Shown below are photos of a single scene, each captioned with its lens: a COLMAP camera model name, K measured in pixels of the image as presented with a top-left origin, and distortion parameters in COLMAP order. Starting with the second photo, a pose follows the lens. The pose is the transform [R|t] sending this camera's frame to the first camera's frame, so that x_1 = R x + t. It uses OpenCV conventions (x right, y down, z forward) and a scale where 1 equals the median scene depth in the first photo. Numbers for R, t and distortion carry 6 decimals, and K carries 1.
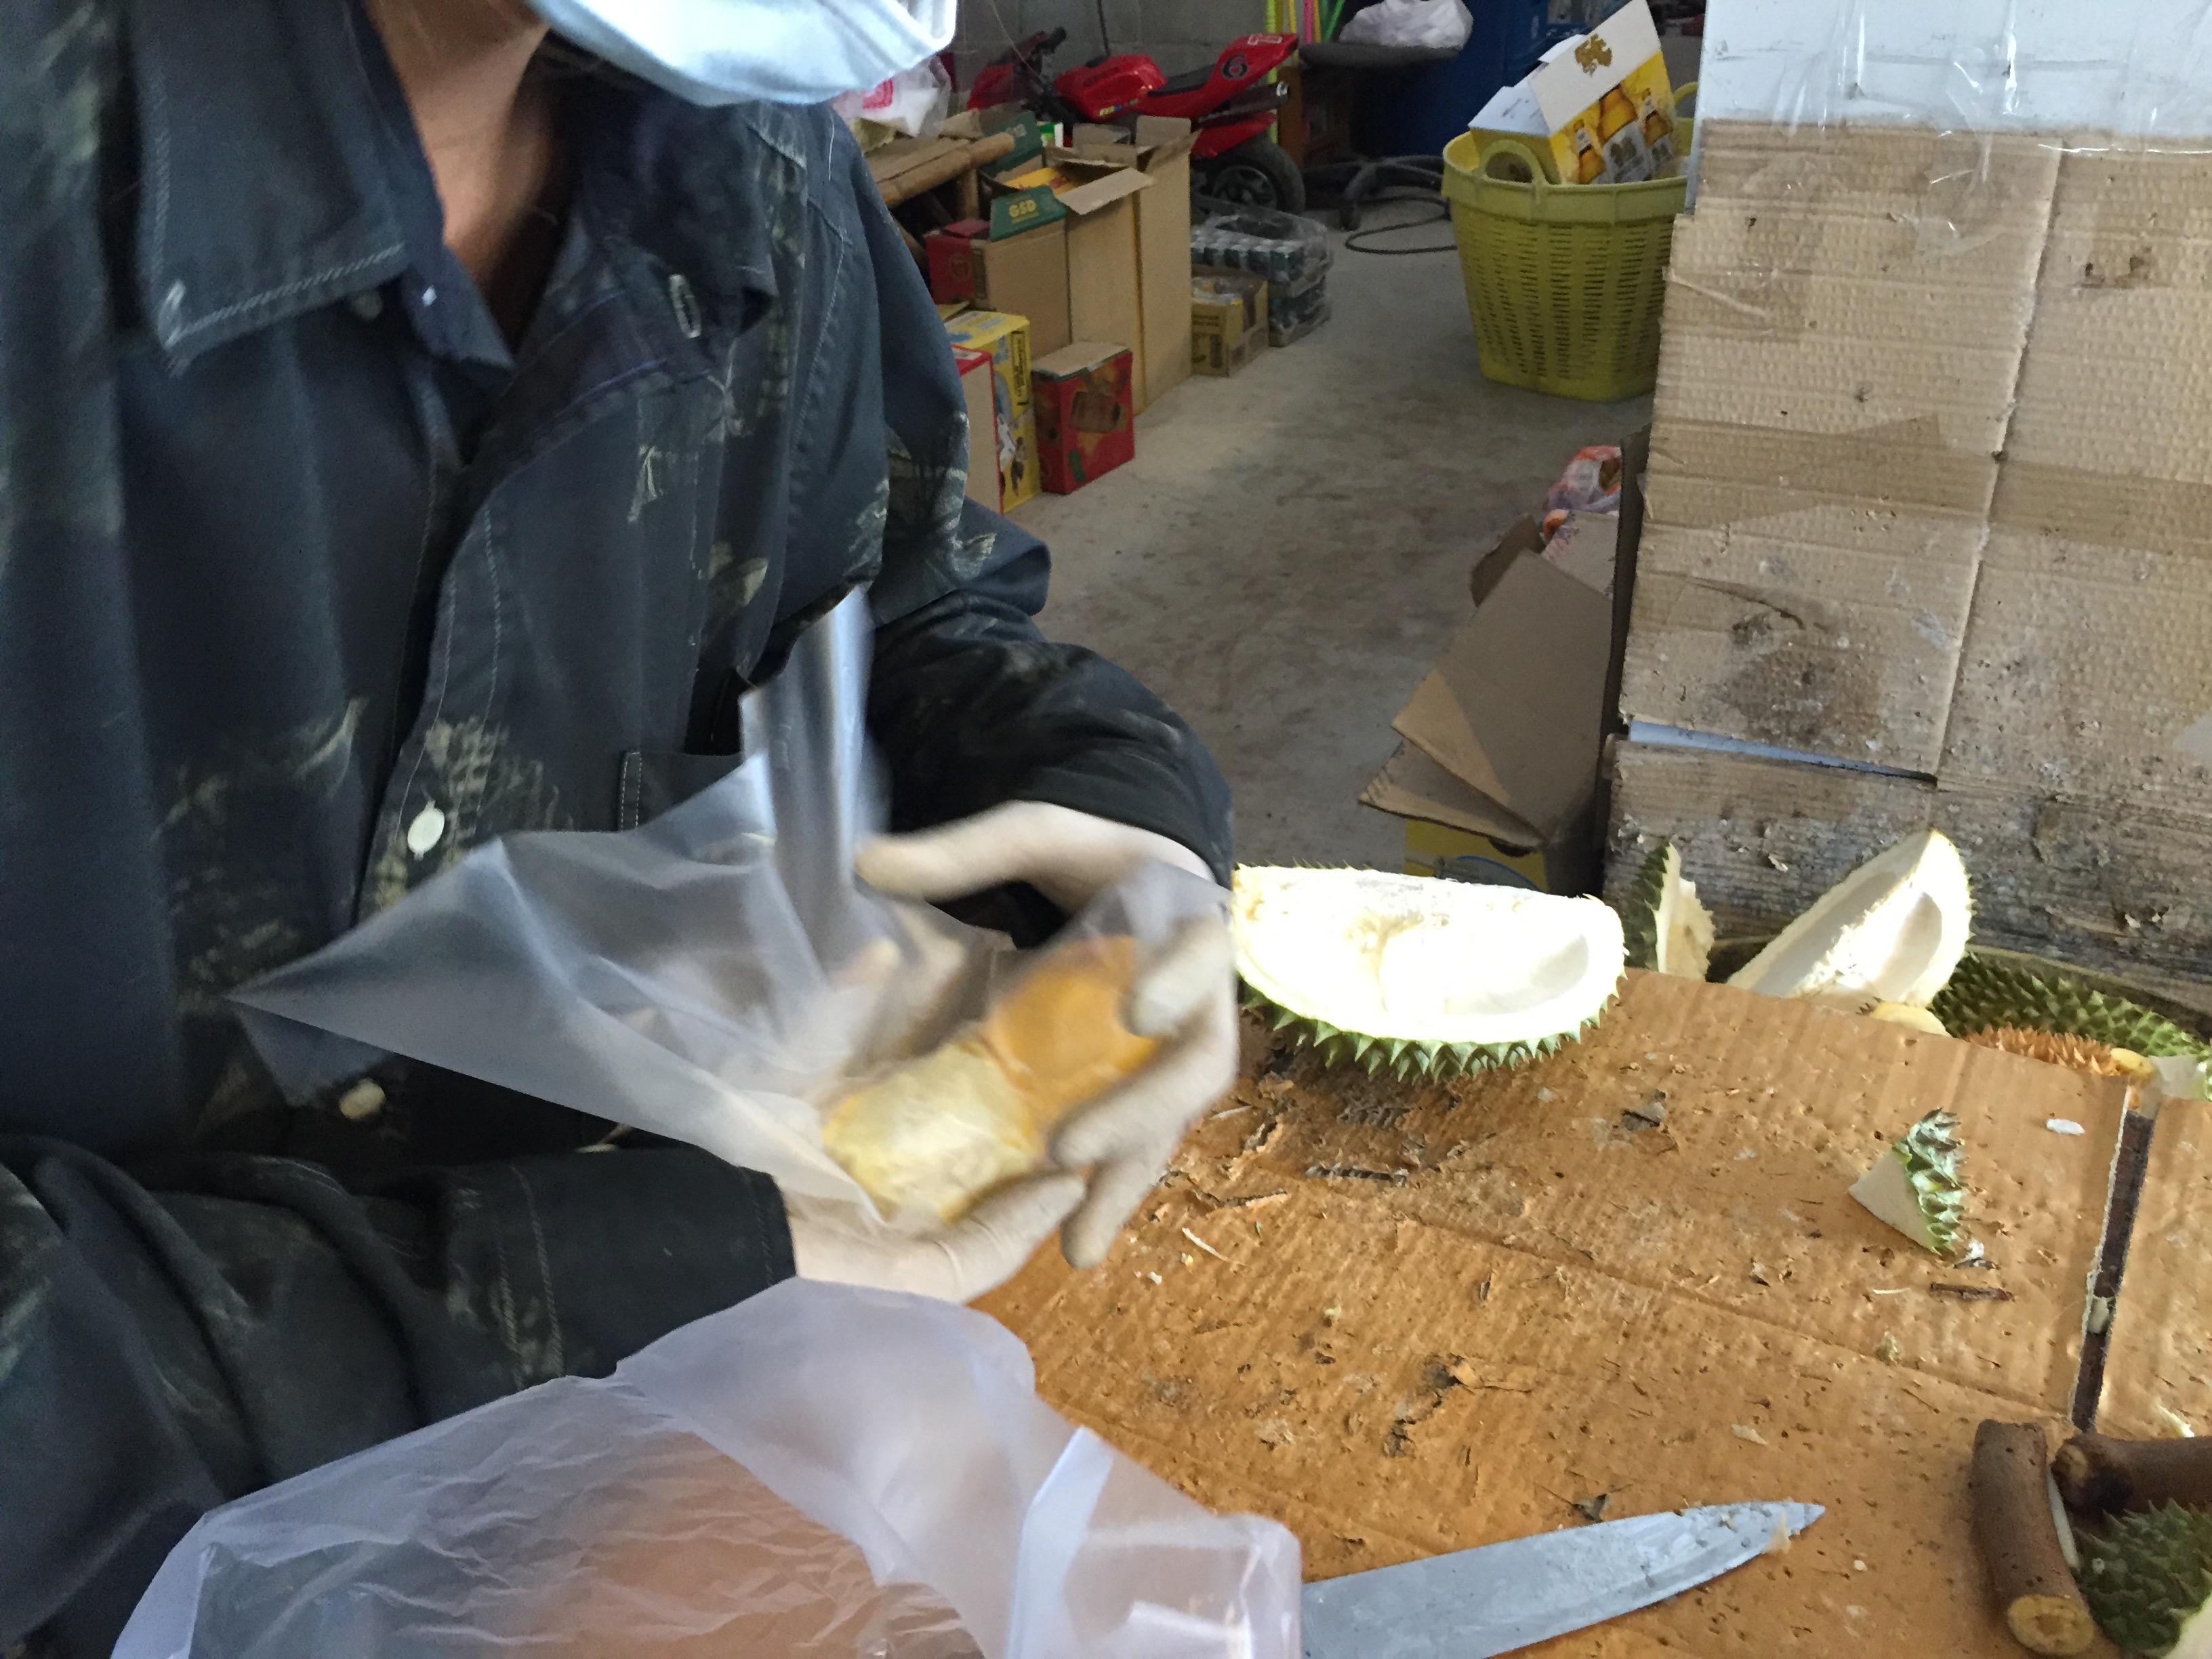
lens RADIAL K [[1901.9, 0, 1106.0], [0, 1901.9, 829.5], [0, 0, 1]] dist [0.090214, -0.127538]
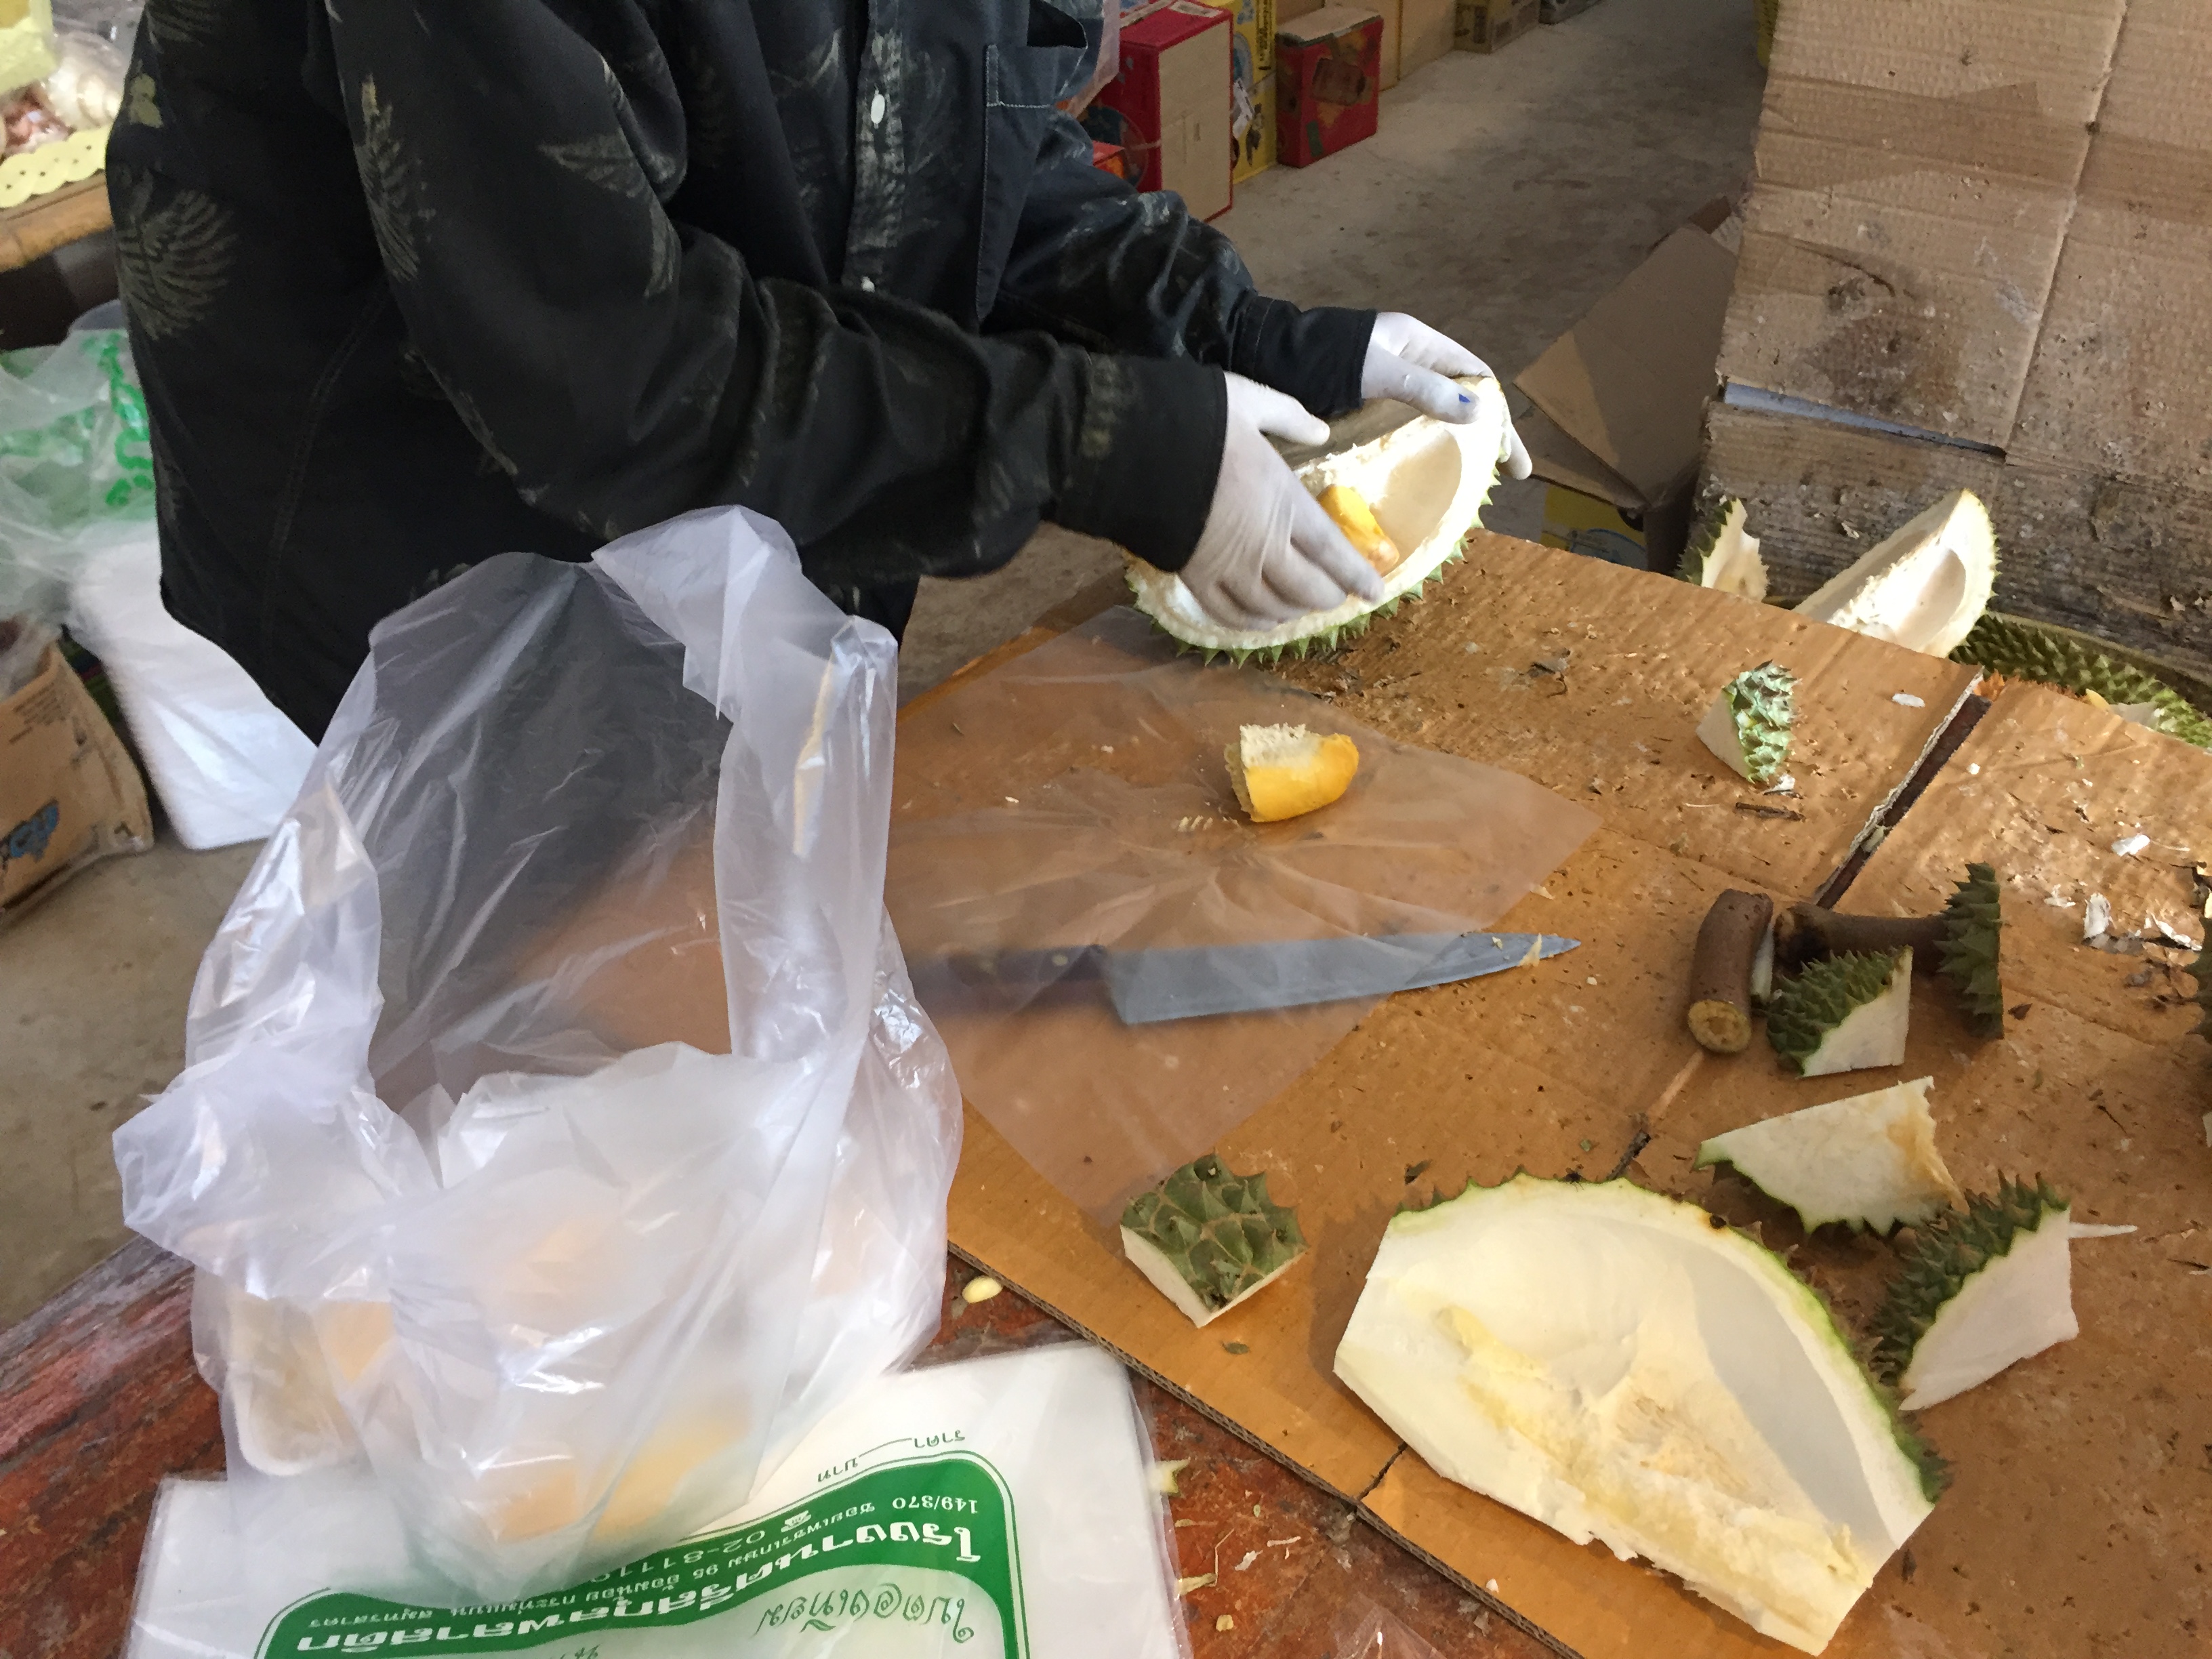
lens RADIAL K [[1901.9, 0, 1106.0], [0, 1901.9, 829.5], [0, 0, 1]] dist [0.090214, -0.127538]
pose [[0.986679, 0.101049, -0.127493, 0.108048], [-0.081395, 0.985189, 0.150921, 0.057703], [0.140855, -0.138533, 0.980290, -0.121488]]
